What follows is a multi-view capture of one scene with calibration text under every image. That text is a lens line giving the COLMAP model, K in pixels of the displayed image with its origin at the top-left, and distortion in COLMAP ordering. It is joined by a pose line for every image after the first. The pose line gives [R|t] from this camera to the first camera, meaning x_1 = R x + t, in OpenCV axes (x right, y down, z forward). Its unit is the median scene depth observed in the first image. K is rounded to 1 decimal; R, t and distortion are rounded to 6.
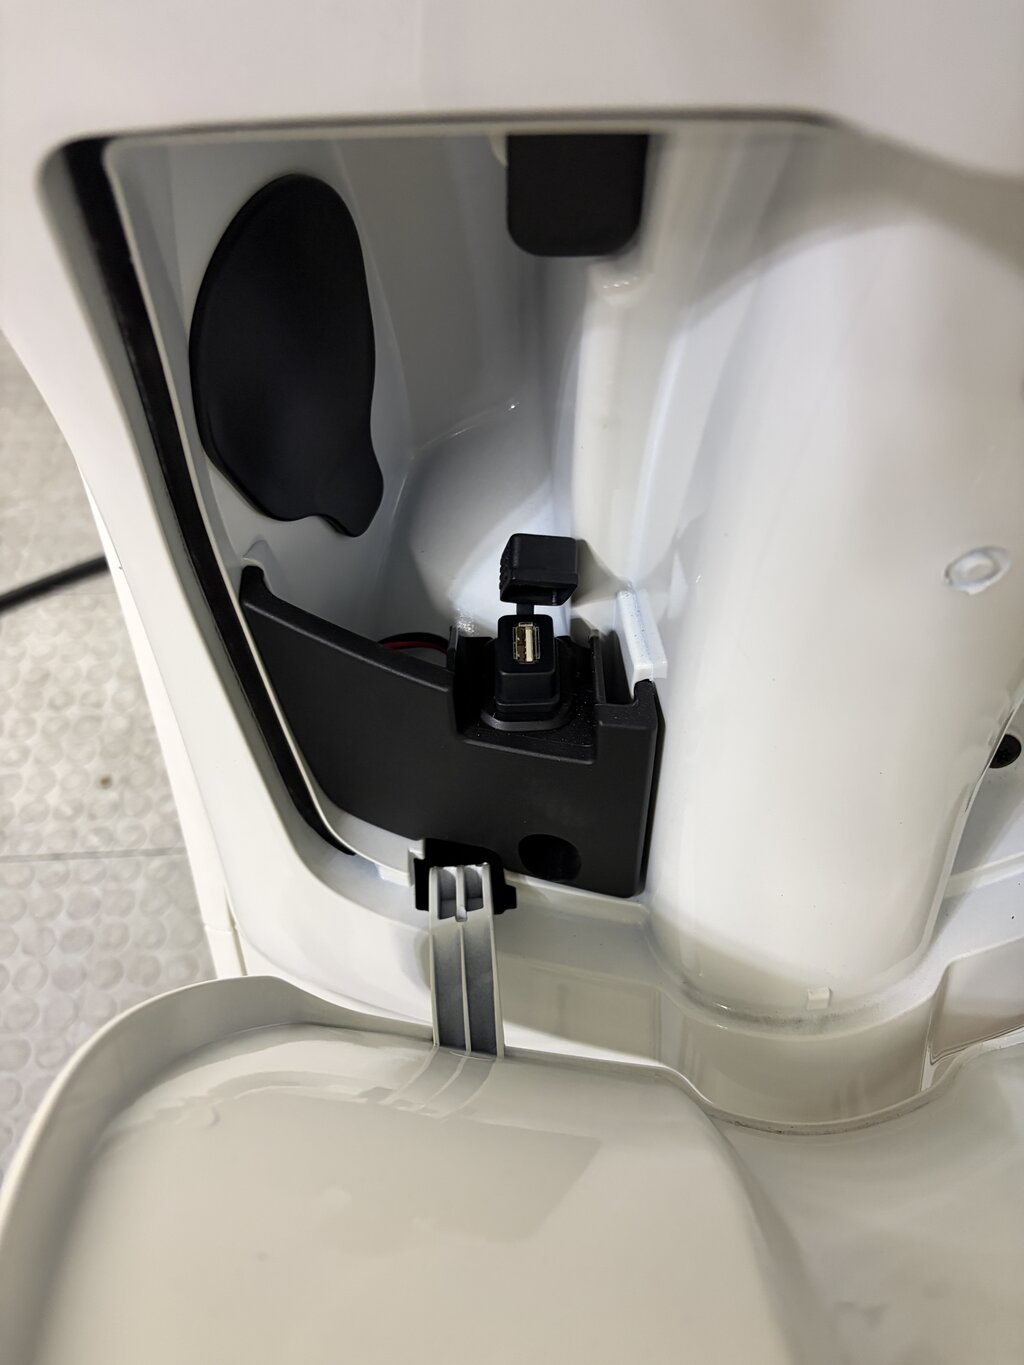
lens RADIAL K [[1060.5, 0, 508.7], [0, 1060.5, 645.2], [0, 0, 1]] dist [-0.001897, 0.074212]
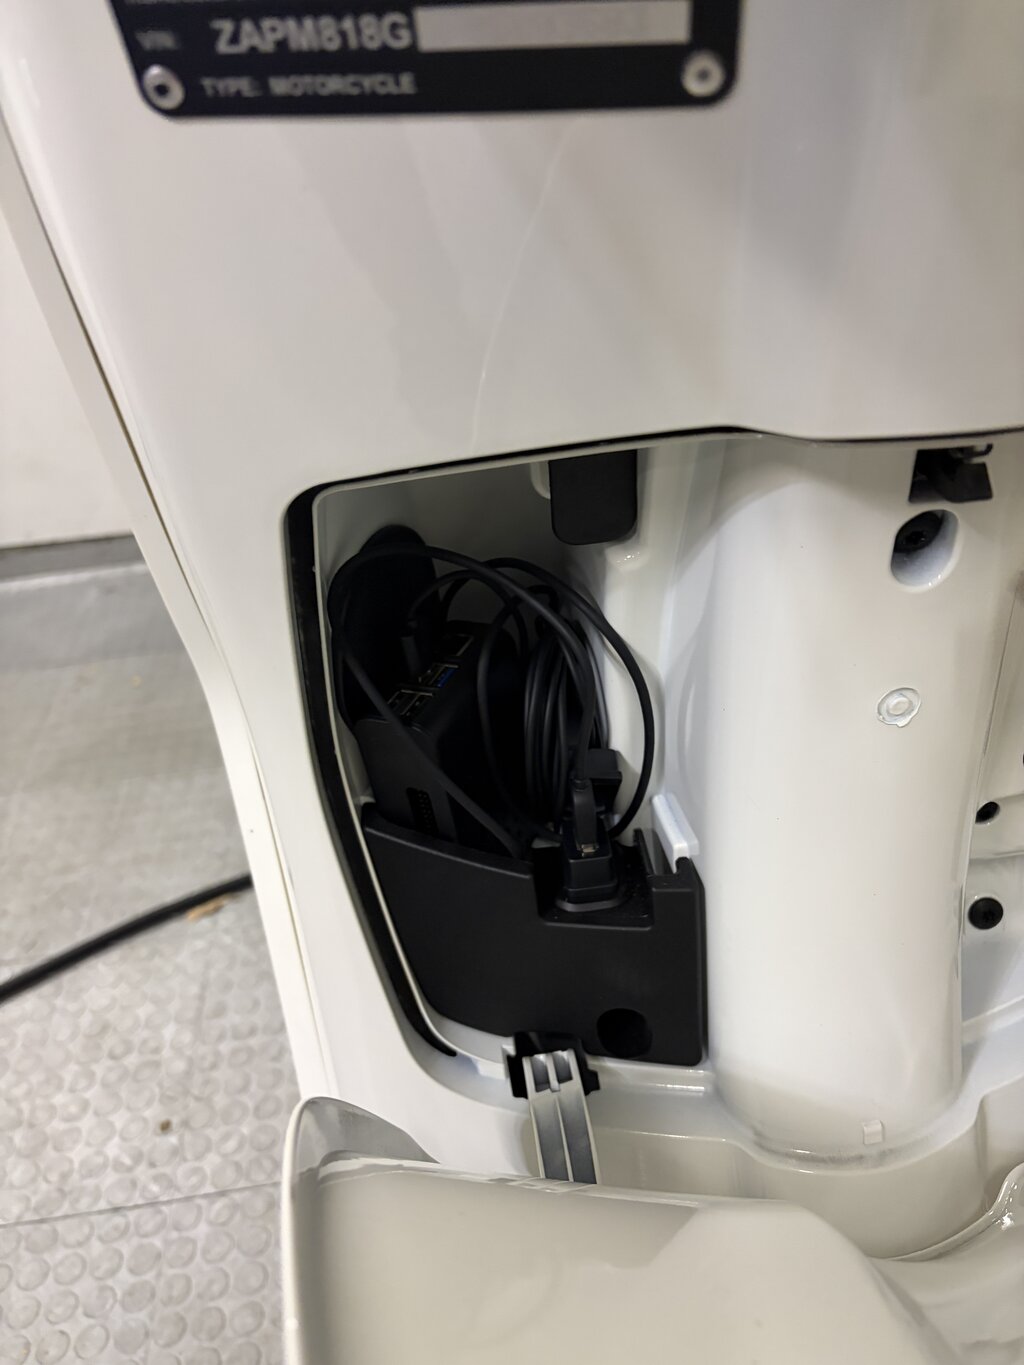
lens RADIAL K [[1060.5, 0, 508.7], [0, 1060.5, 645.2], [0, 0, 1]] dist [-0.001897, 0.074212]
pose [[0.996264, -0.086050, 0.007343, -0.025679], [0.083429, 0.936962, -0.339326, 0.078909], [0.022319, 0.338671, 0.940640, -0.109106]]
